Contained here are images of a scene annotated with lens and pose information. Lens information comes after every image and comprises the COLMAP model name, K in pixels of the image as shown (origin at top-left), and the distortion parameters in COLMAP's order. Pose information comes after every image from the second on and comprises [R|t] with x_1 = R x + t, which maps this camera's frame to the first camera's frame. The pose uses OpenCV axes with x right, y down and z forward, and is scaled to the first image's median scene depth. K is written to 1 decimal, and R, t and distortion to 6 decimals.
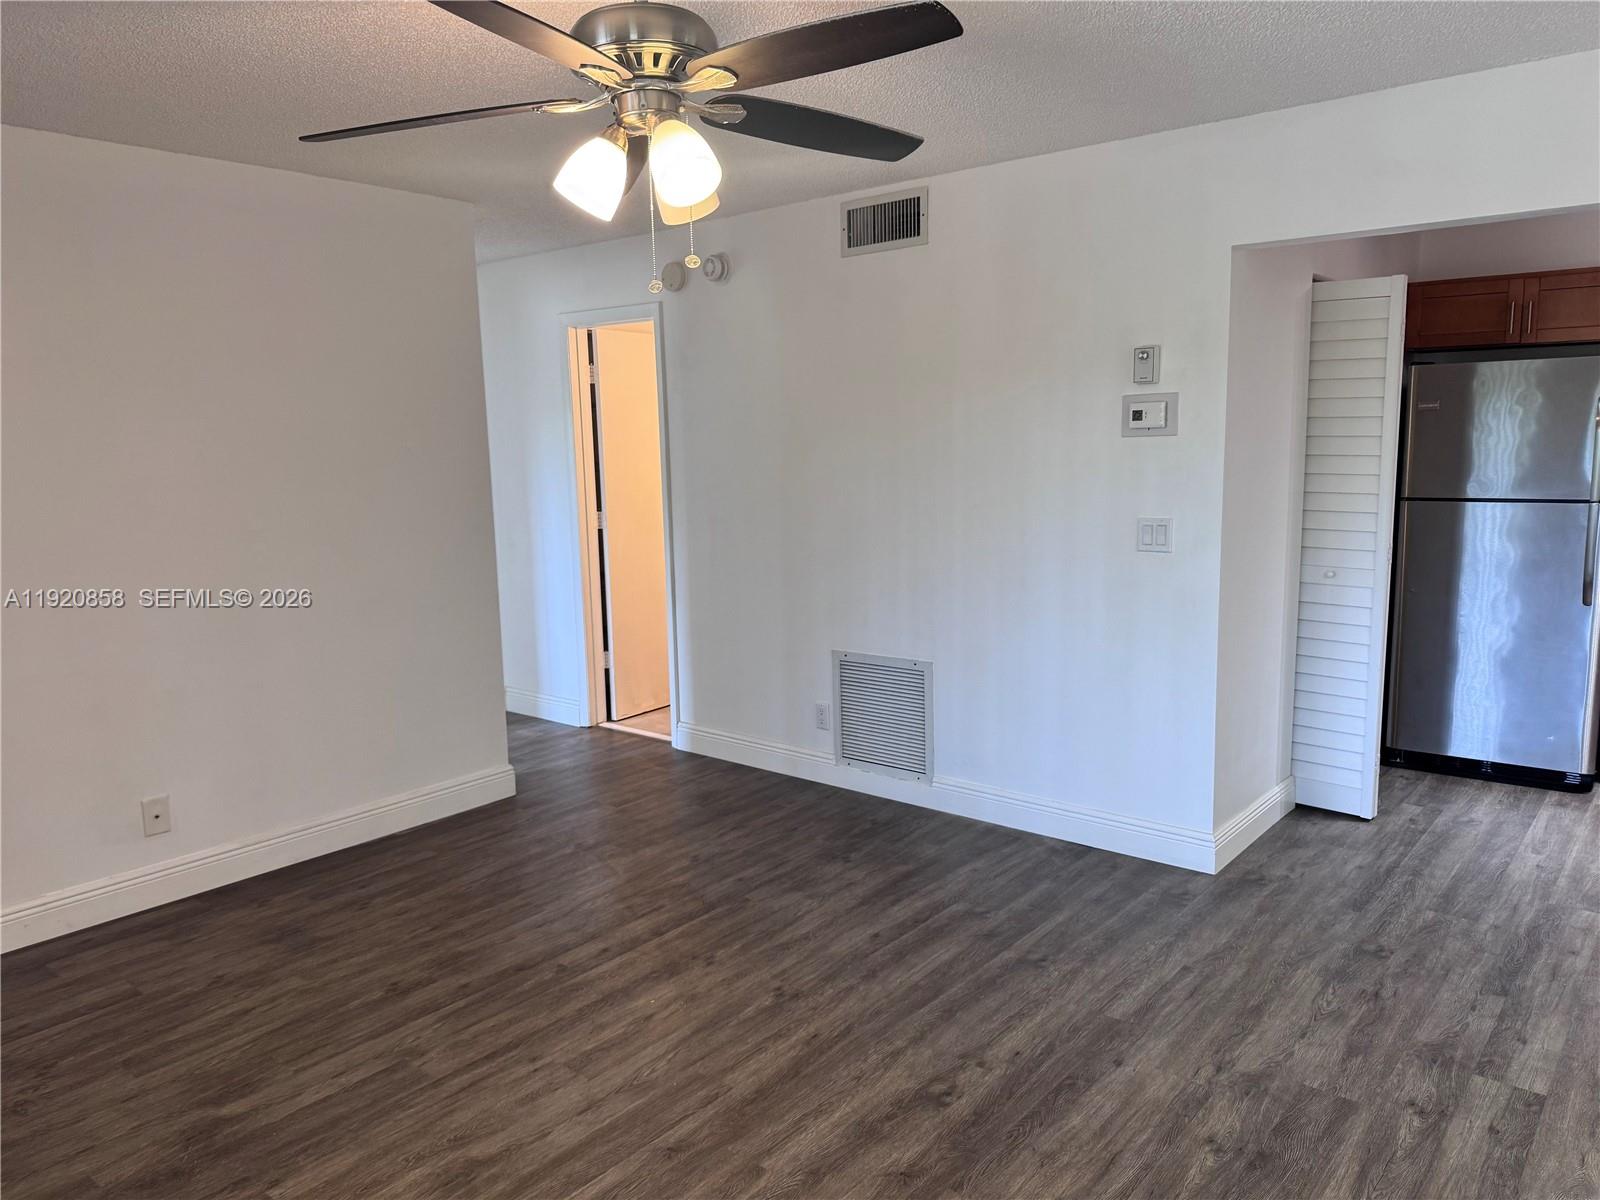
lens RADIAL K [[1120.0, 0, 800.0], [0, 1120.0, 600.0], [0, 0, 1]] dist [0.112803, -0.169325]
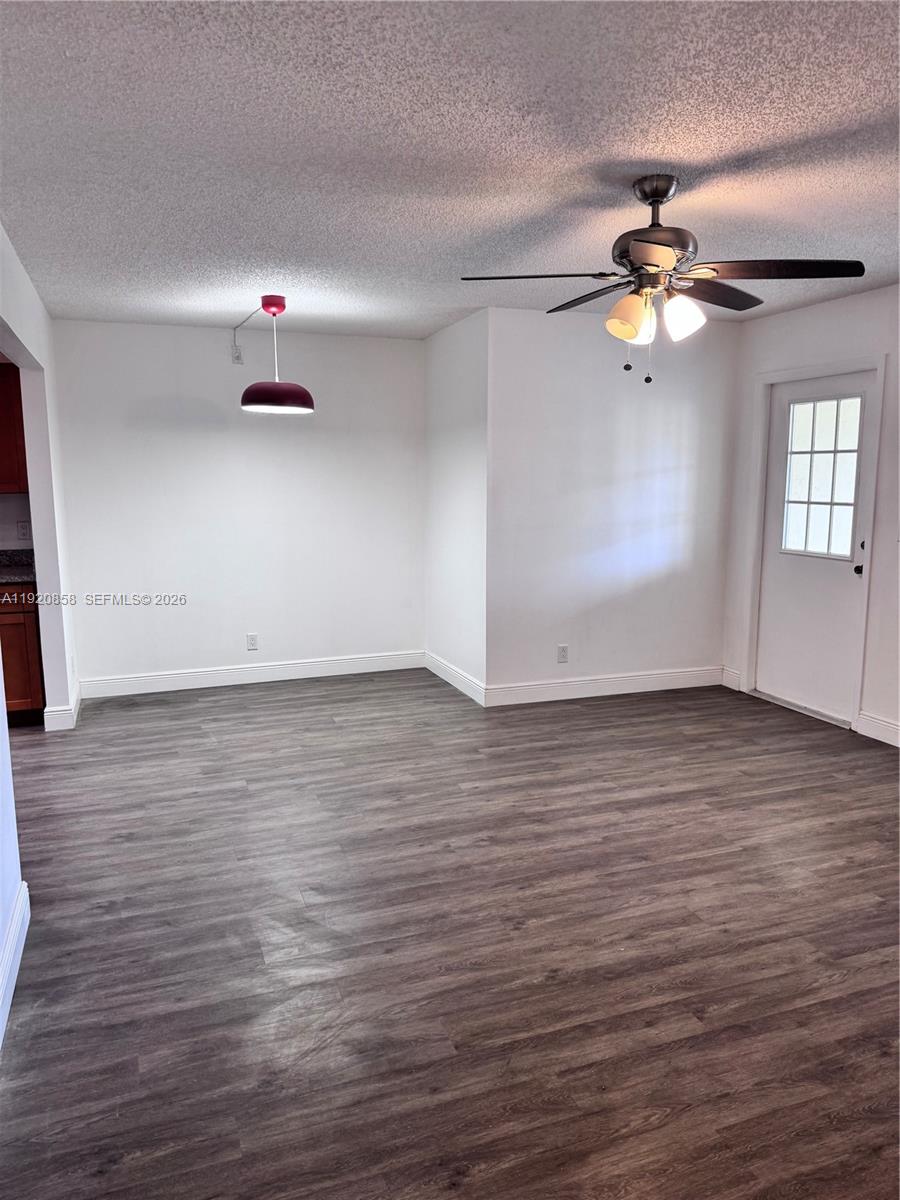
lens RADIAL K [[840.0, 0, 450.0], [0, 840.0, 600.0], [0, 0, 1]] dist [0.112803, -0.169325]
pose [[-0.865599, -0.048256, 0.498407, -0.381774], [0.095587, 0.961118, 0.259065, -0.223523], [-0.491529, 0.271887, -0.827331, 1.652983]]
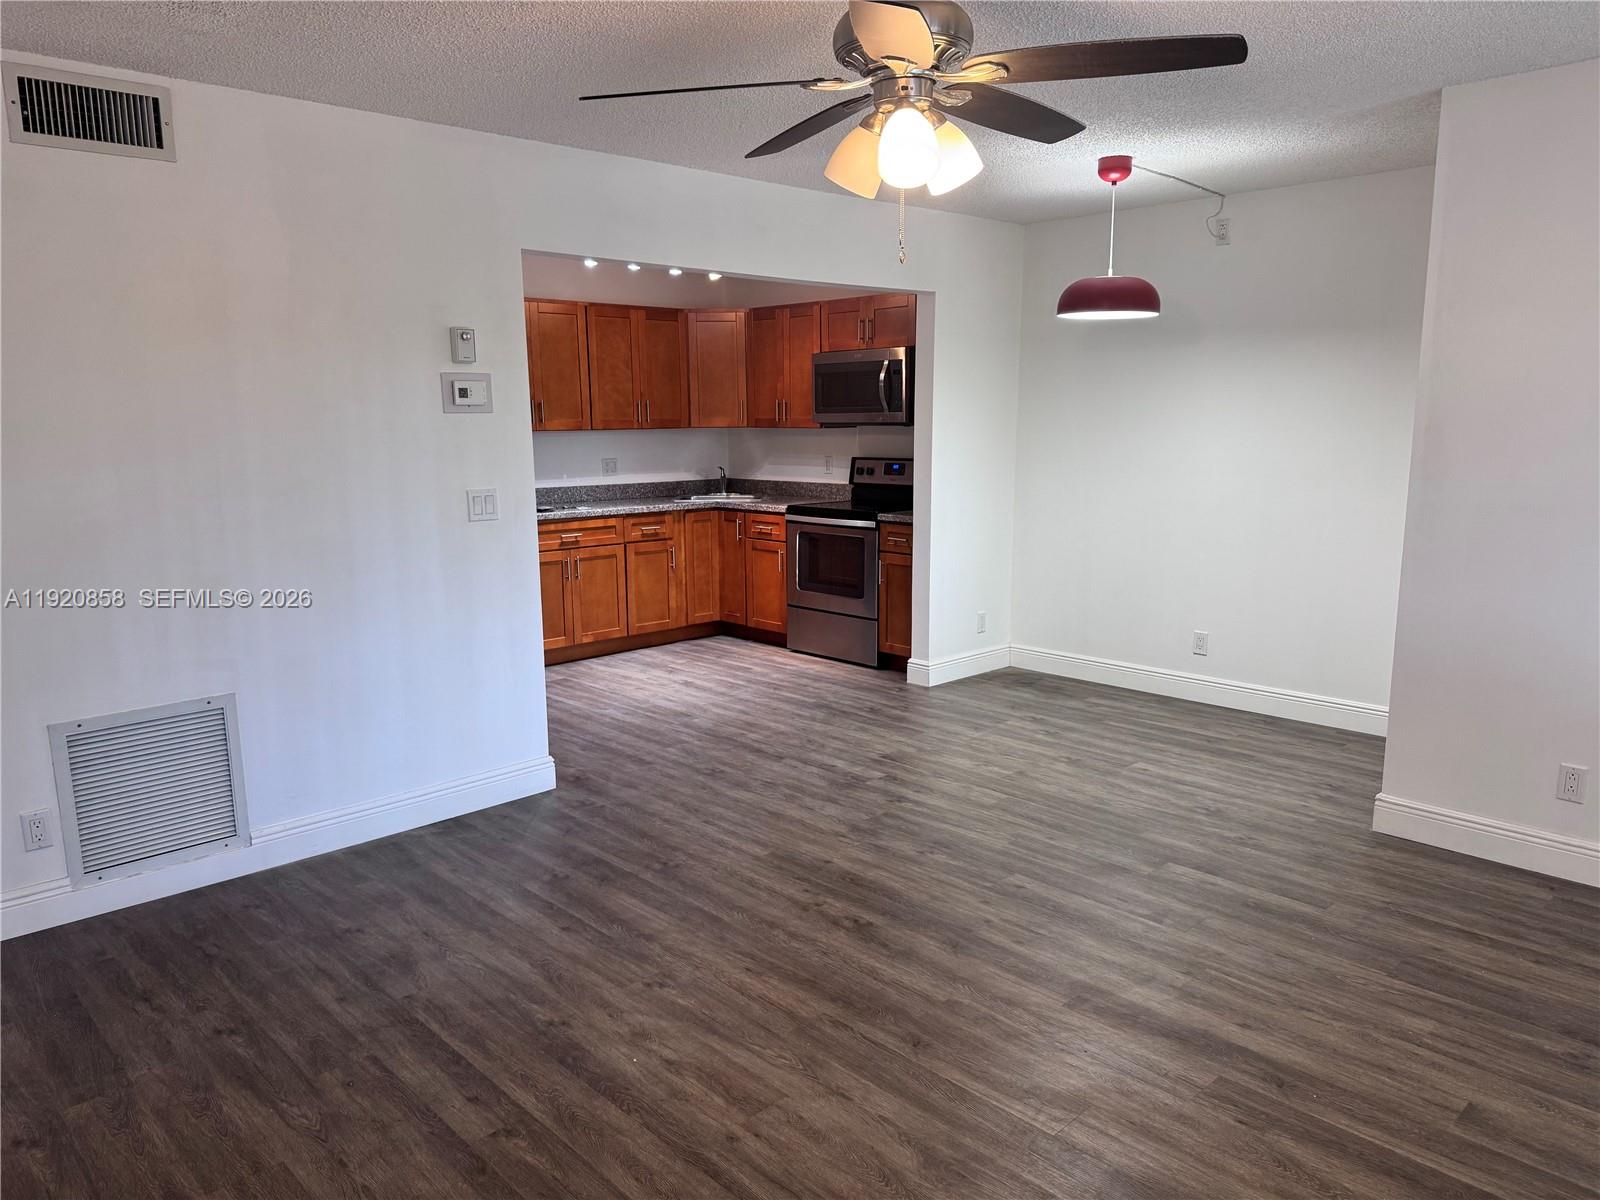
lens RADIAL K [[1120.0, 0, 800.0], [0, 1120.0, 600.0], [0, 0, 1]] dist [0.112803, -0.169325]
pose [[0.110664, -0.148342, 0.982725, -0.880425], [0.148240, 0.980201, 0.131267, -0.078963], [-0.982740, 0.131153, 0.130464, 0.695048]]
